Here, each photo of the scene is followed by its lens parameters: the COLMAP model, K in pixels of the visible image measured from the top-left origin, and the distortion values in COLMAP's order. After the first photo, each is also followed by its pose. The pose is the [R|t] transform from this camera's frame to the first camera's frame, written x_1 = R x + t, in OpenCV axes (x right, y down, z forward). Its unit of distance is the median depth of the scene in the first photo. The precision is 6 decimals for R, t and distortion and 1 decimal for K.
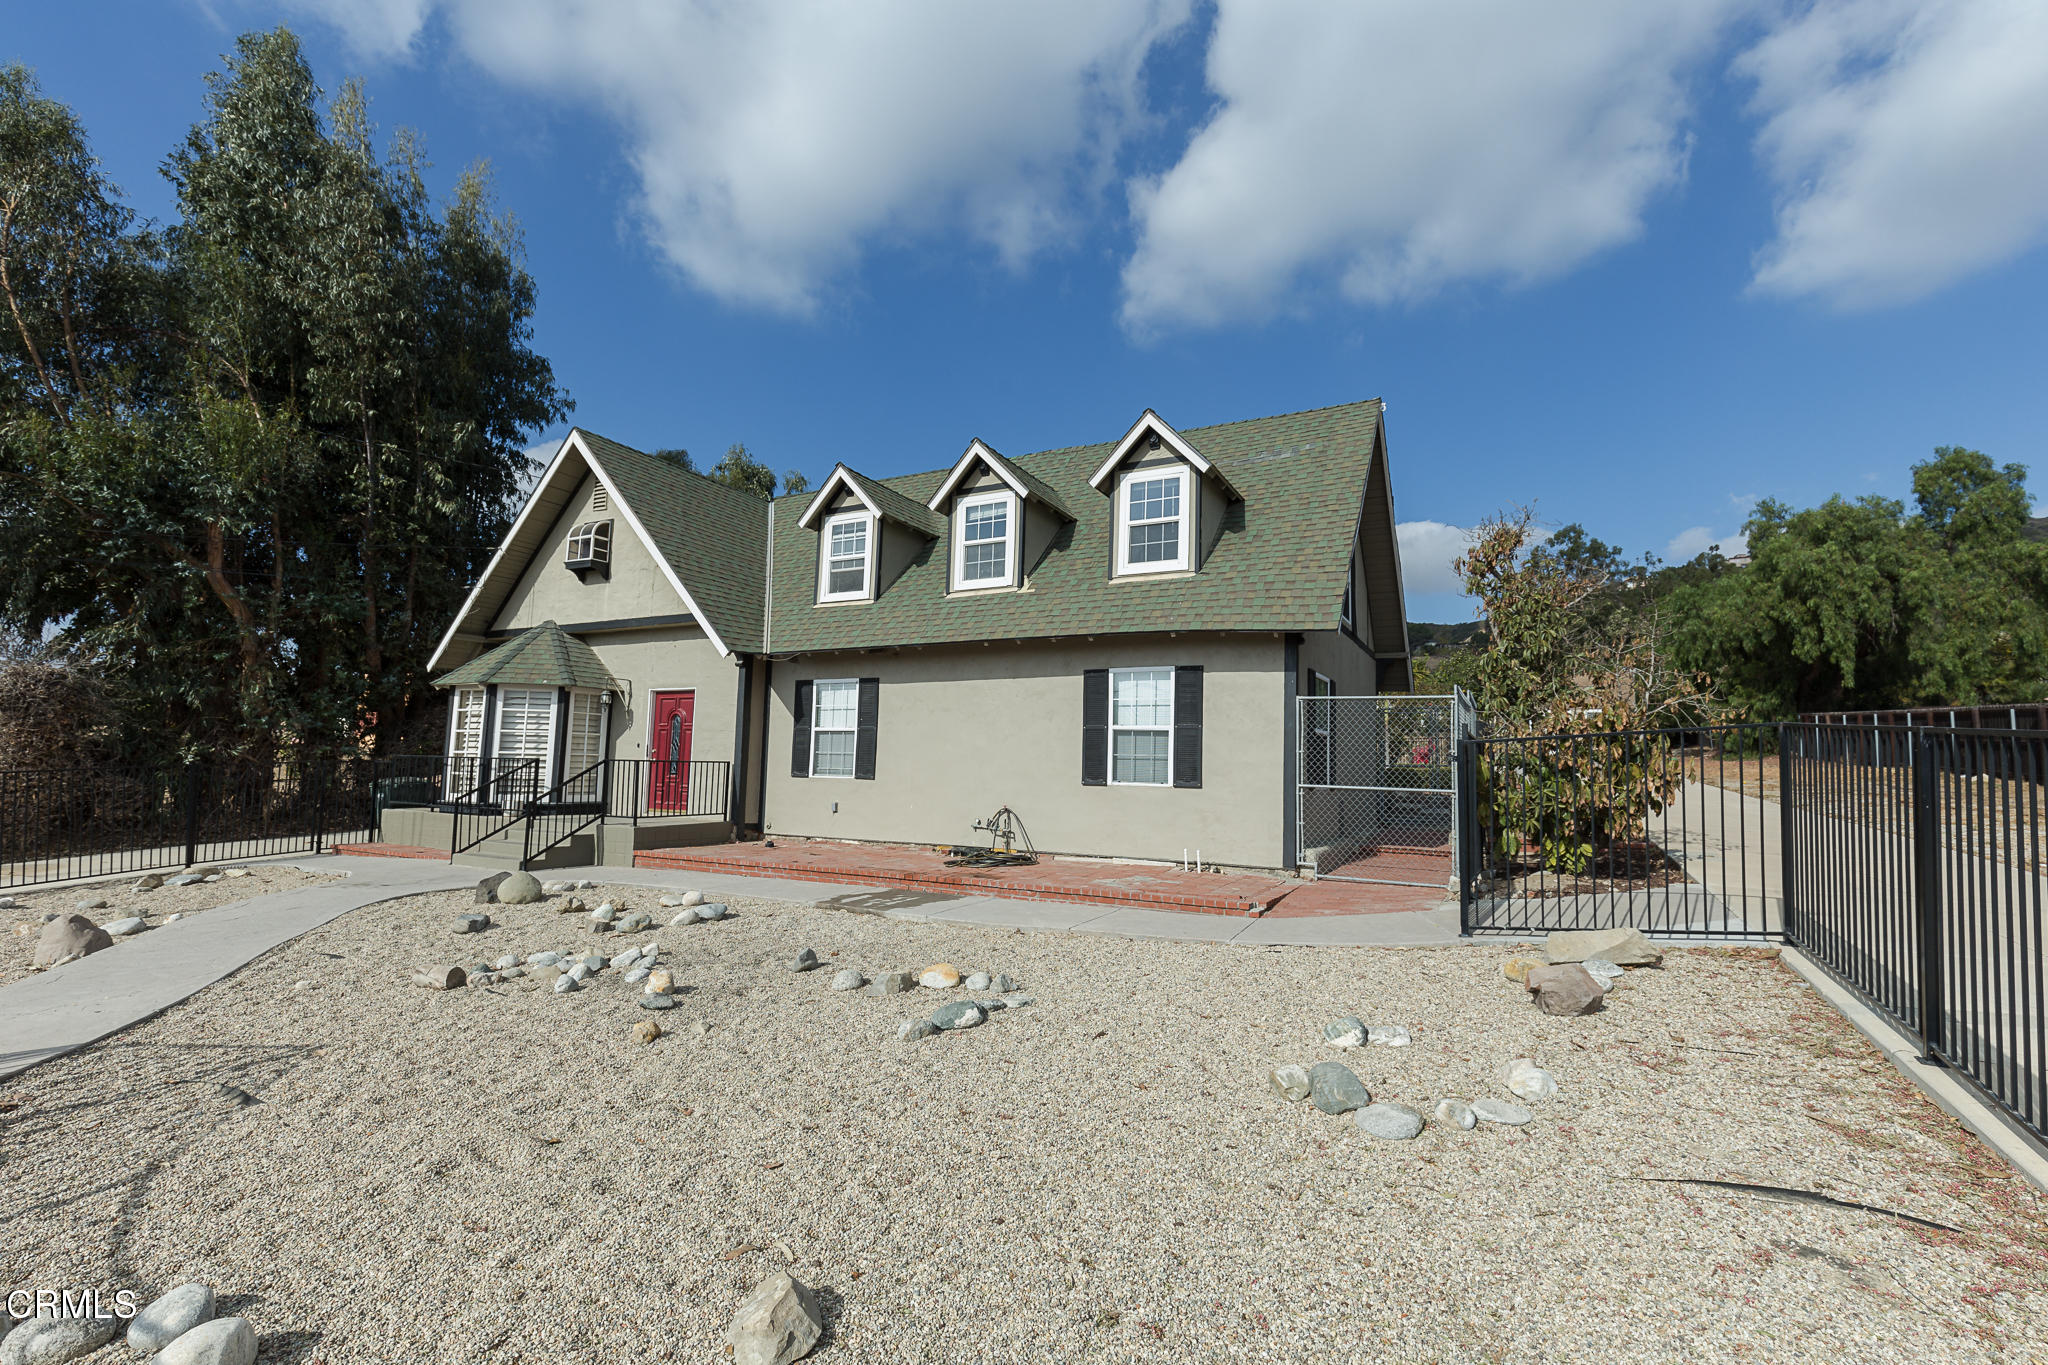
lens RADIAL K [[926.8, 0, 1024.0], [0, 926.8, 682.5], [0, 0, 1]] dist [-0.000140, -0.000063]
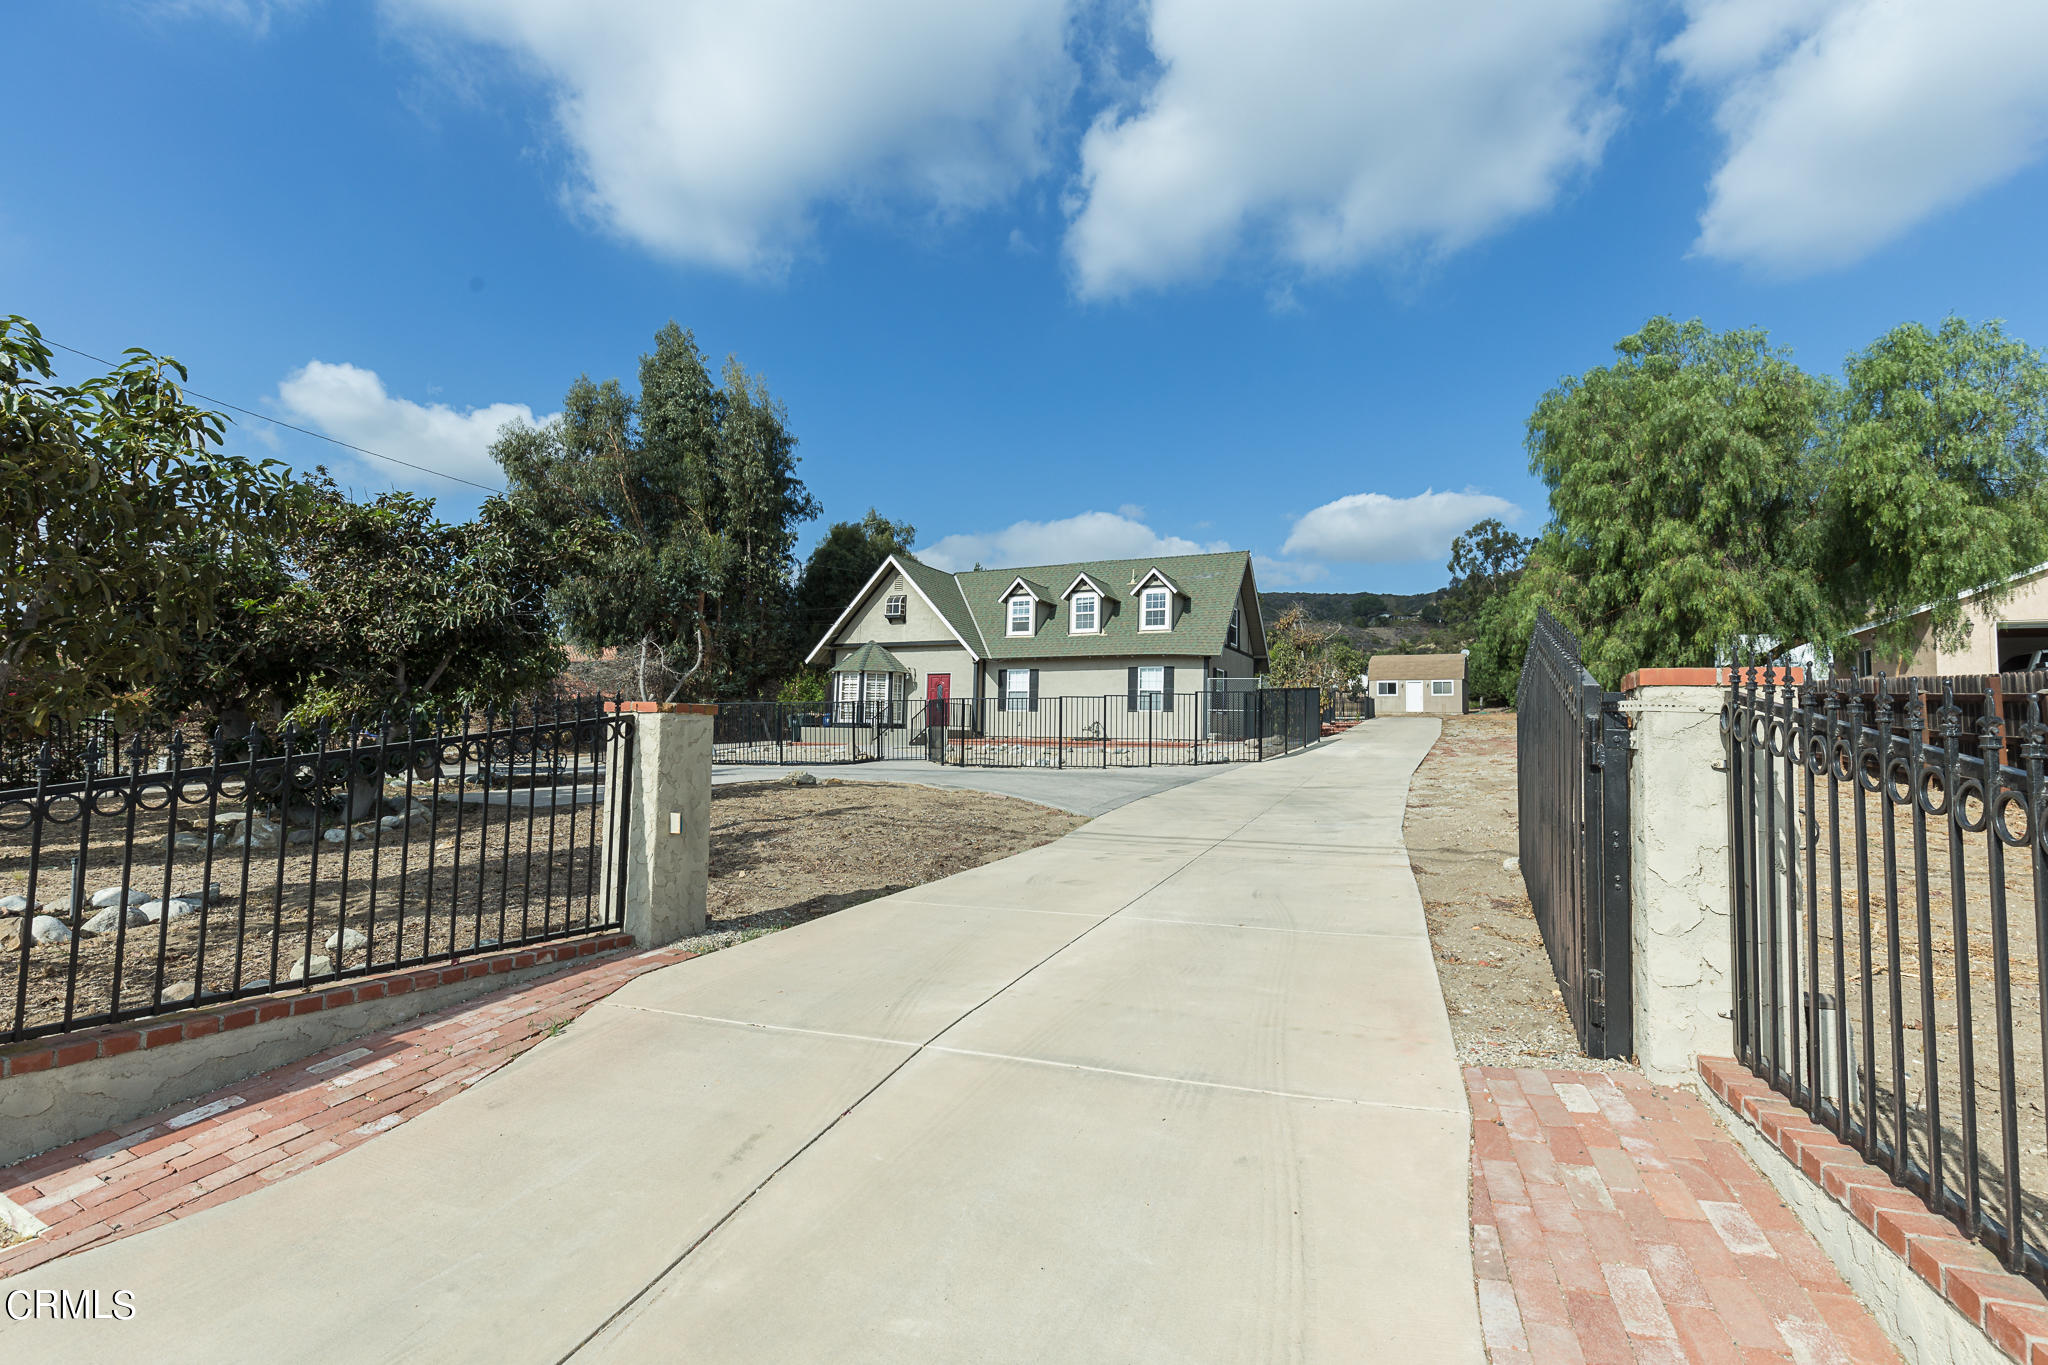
lens RADIAL K [[966.7, 0, 1028.9], [0, 966.7, 624.0], [0, 0, 1]] dist [-0.001655, -0.000120]
pose [[0.998170, 0.004902, 0.060276, -0.315881], [-0.003296, 0.999638, -0.026713, -0.051272], [-0.060385, 0.026465, 0.997824, -1.405358]]
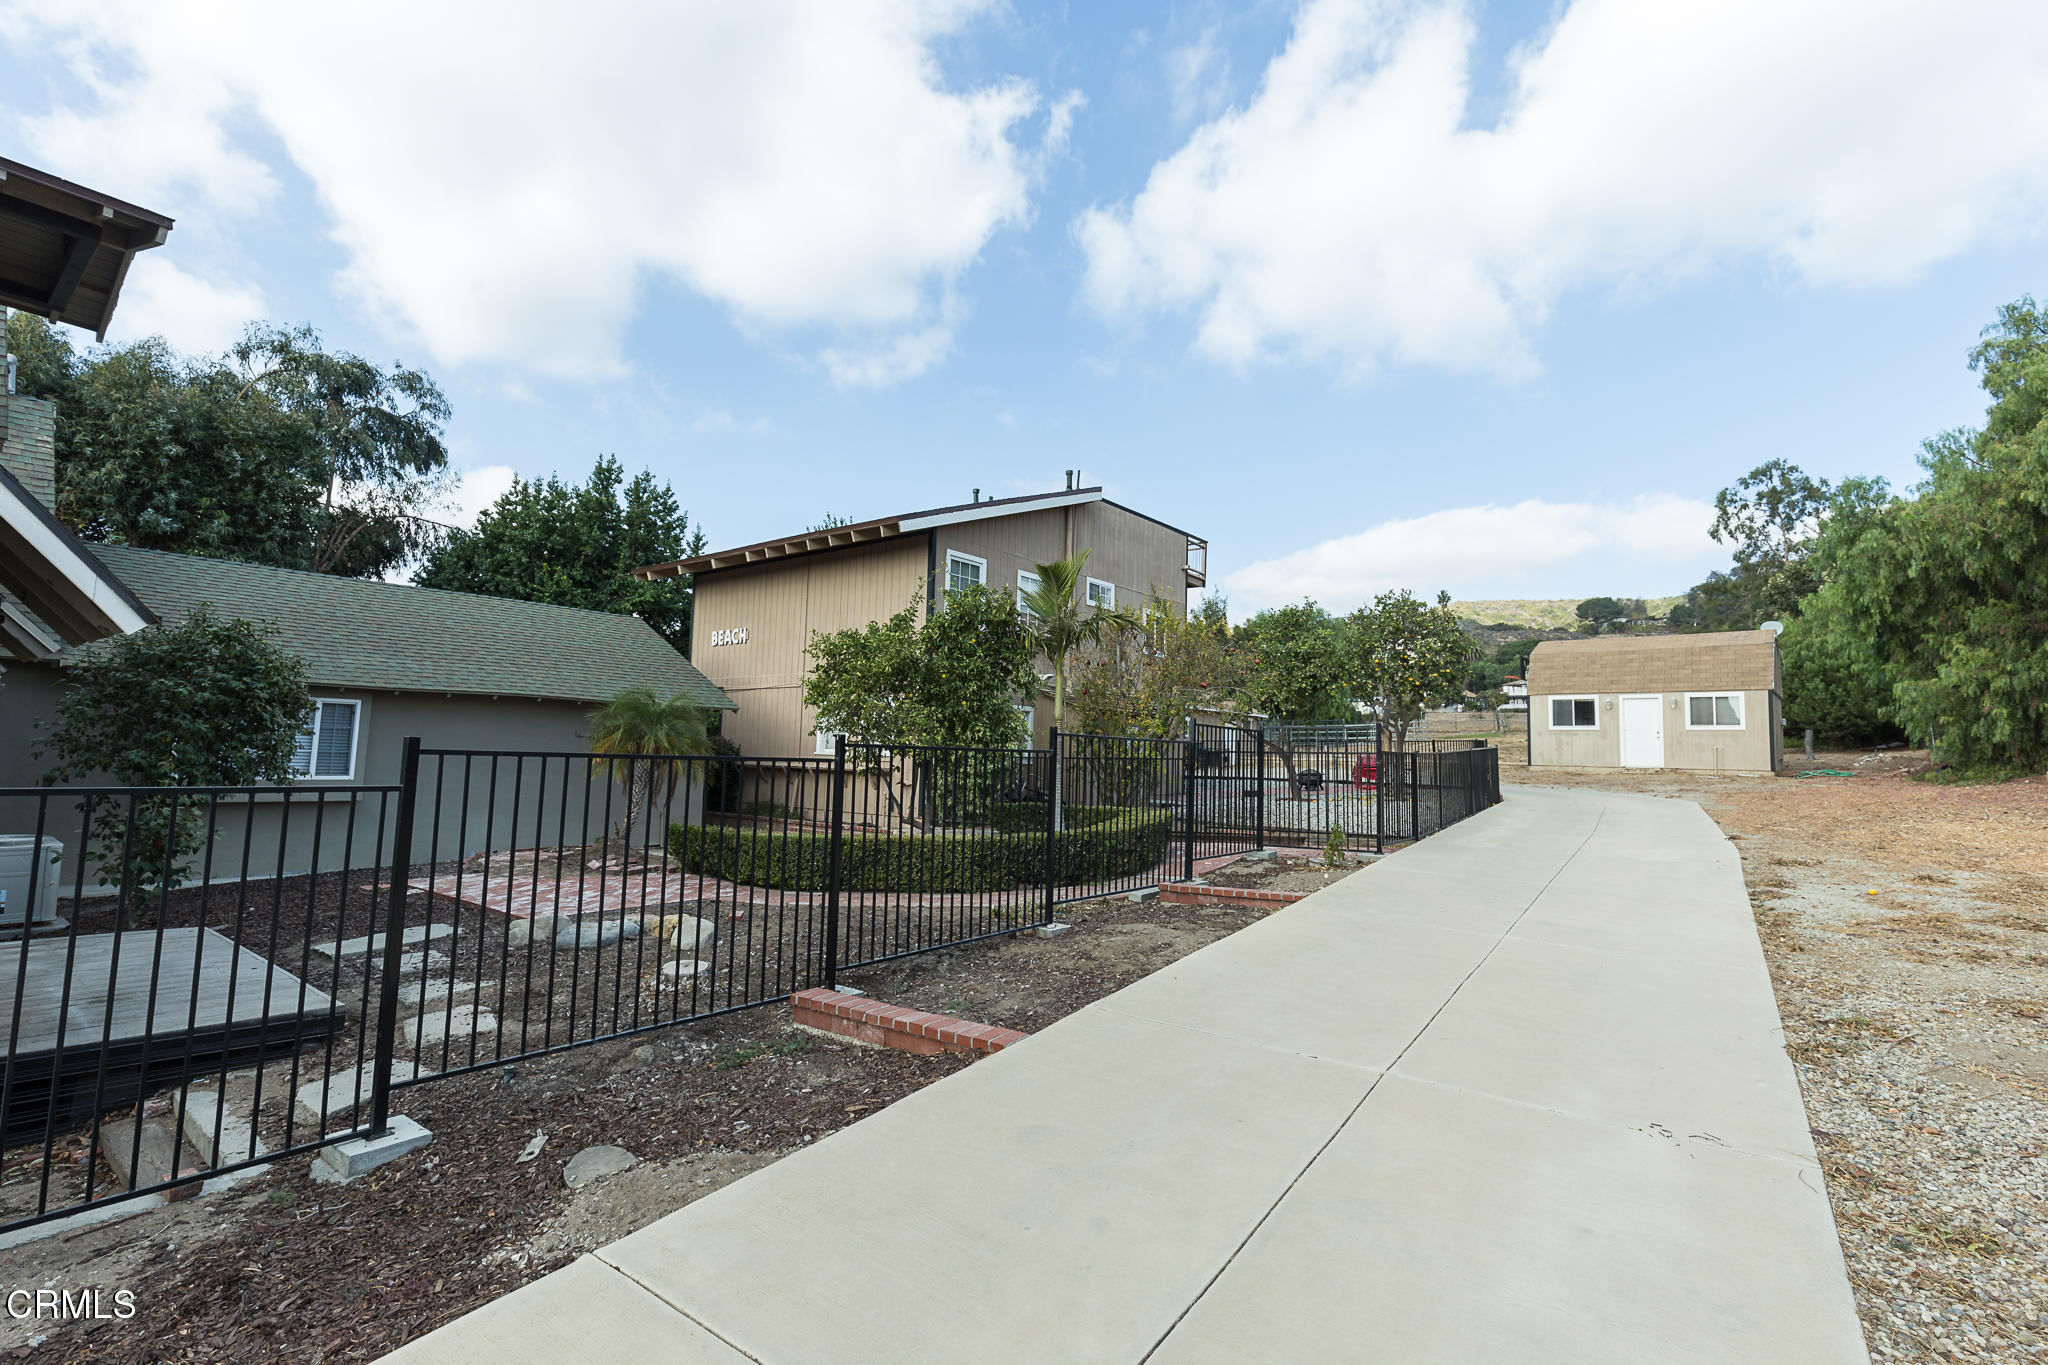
lens RADIAL K [[926.8, 0, 1024.0], [0, 926.8, 682.5], [0, 0, 1]] dist [-0.000140, -0.000063]
pose [[0.986713, -0.014137, -0.161859, 0.863873], [0.015780, 0.999836, 0.008869, 0.030034], [0.161707, -0.011305, 0.986774, 1.021333]]
